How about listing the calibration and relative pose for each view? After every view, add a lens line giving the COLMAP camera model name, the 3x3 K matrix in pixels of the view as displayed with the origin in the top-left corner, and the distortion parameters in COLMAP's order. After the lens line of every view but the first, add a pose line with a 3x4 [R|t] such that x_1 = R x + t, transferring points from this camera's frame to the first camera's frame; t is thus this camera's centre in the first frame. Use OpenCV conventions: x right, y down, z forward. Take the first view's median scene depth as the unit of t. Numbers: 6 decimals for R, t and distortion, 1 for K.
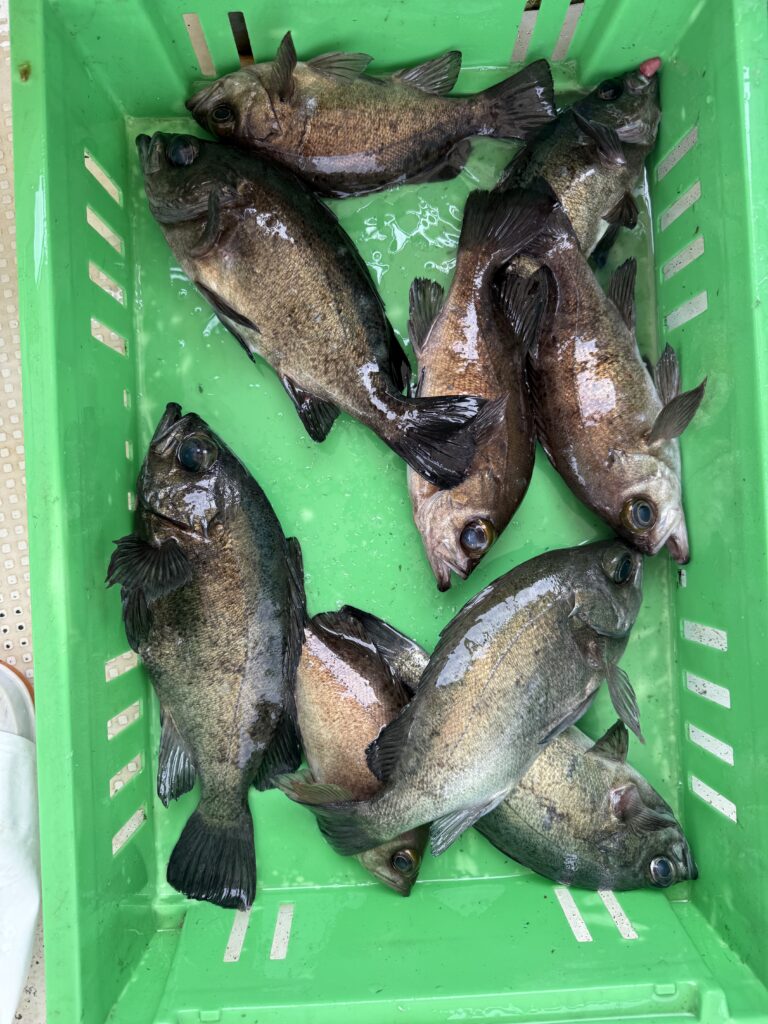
lens RADIAL K [[710.1, 0, 382.4], [0, 710.1, 500.9], [0, 0, 1]] dist [0.032790, -0.035907]
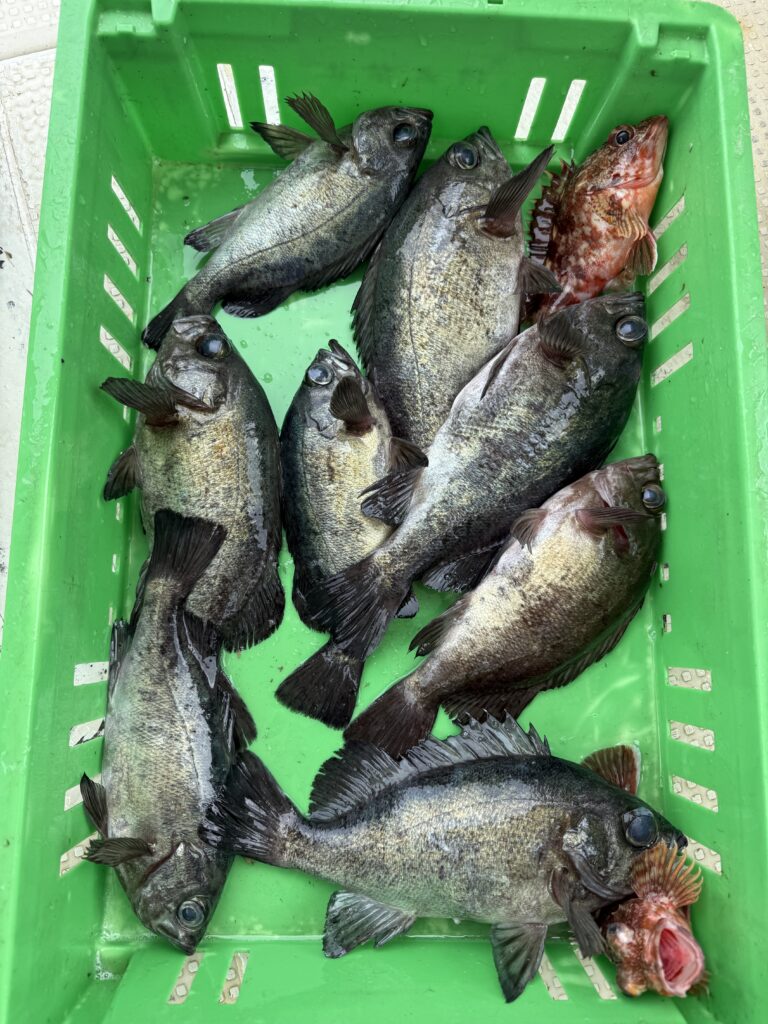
lens RADIAL K [[714.6, 0, 392.6], [0, 714.6, 515.0], [0, 0, 1]] dist [0.009292, 0.000487]
pose [[0.997781, 0.062064, 0.024103, 0.003357], [-0.058502, 0.990093, -0.127644, 0.113868], [-0.031787, 0.125951, 0.991527, -0.000406]]
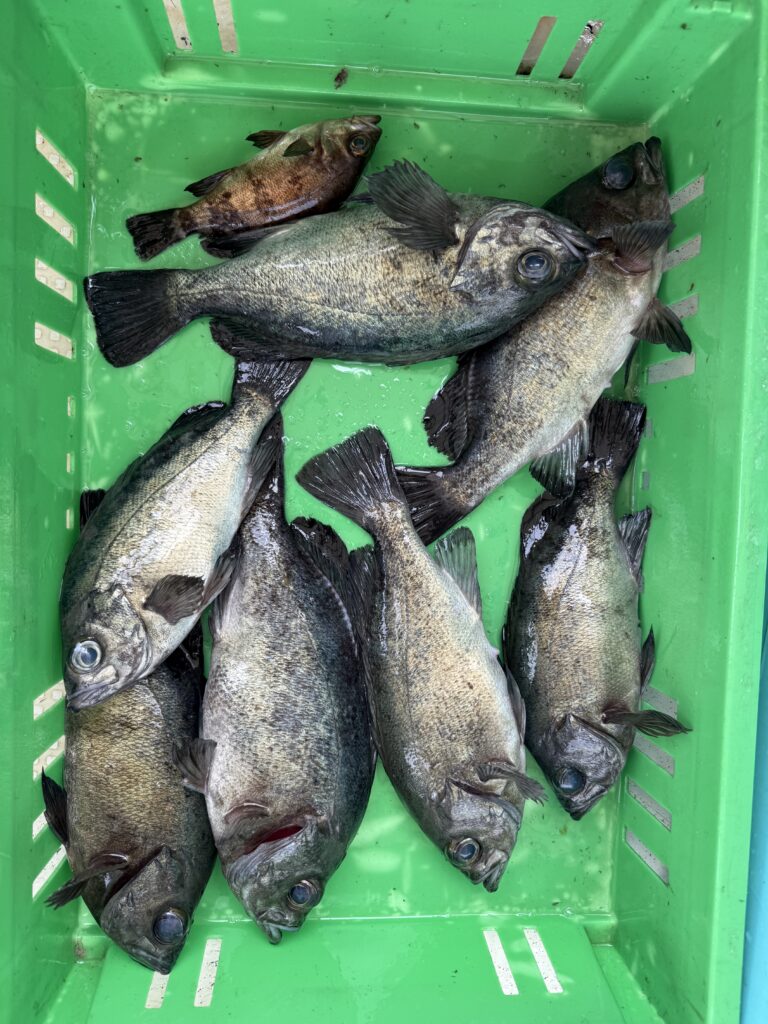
lens RADIAL K [[720.2, 0, 384.0], [0, 720.2, 512.0], [0, 0, 1]] dist [-0.000964, -0.000439]
pose [[0.994201, 0.073752, 0.078261, -0.023118], [-0.079069, 0.994604, 0.067167, -0.106217], [-0.072885, -0.072965, 0.994668, 0.046069]]
